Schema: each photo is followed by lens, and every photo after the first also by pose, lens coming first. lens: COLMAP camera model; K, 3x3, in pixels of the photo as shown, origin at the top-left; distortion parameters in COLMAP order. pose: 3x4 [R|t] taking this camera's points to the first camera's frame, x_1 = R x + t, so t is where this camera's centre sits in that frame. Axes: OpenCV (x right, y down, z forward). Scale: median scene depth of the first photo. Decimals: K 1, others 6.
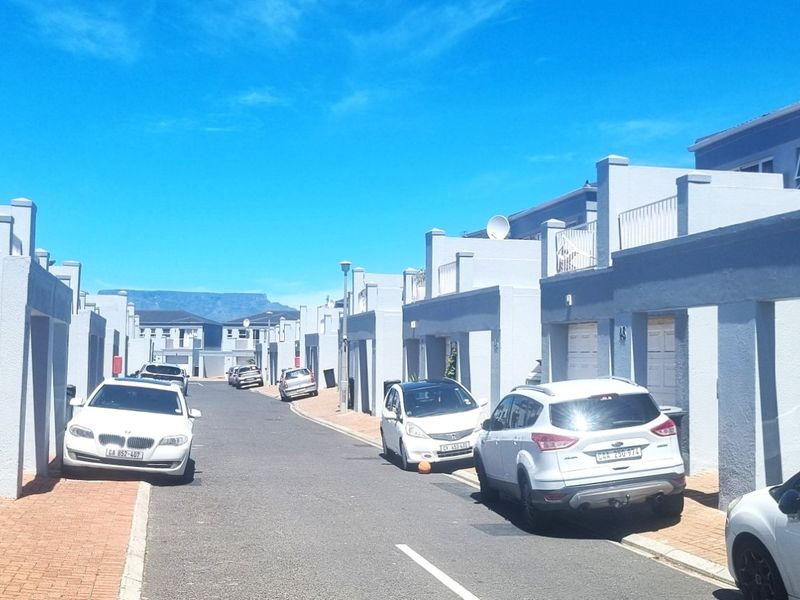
lens RADIAL K [[1078.8, 0, 400.0], [0, 1078.8, 300.0], [0, 0, 1]] dist [0.015875, 0.002687]
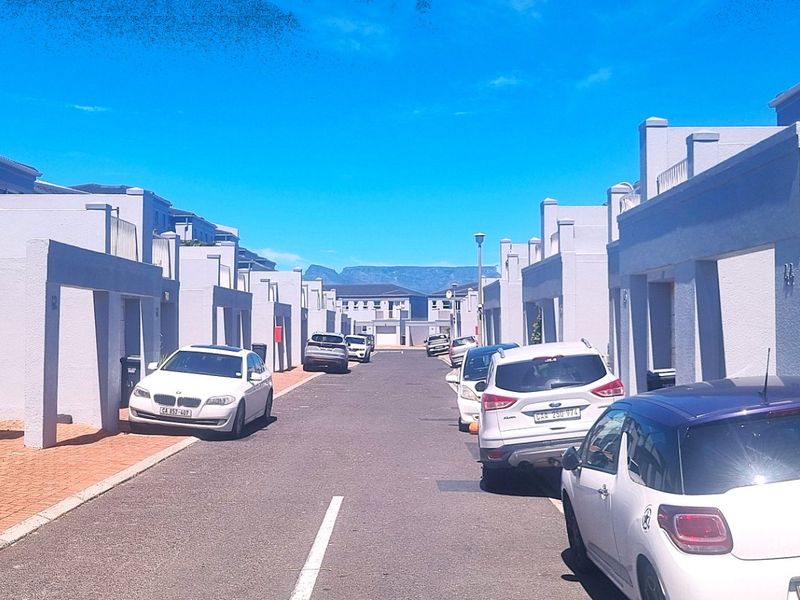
lens RADIAL K [[1030.2, 0, 400.0], [0, 1030.2, 300.0], [0, 0, 1]] dist [-0.003269, 0.028609]
pose [[0.969708, -0.018709, -0.243548, 0.230597], [0.025189, 0.999406, 0.023517, 0.006615], [0.242963, -0.028939, 0.969604, 0.020731]]
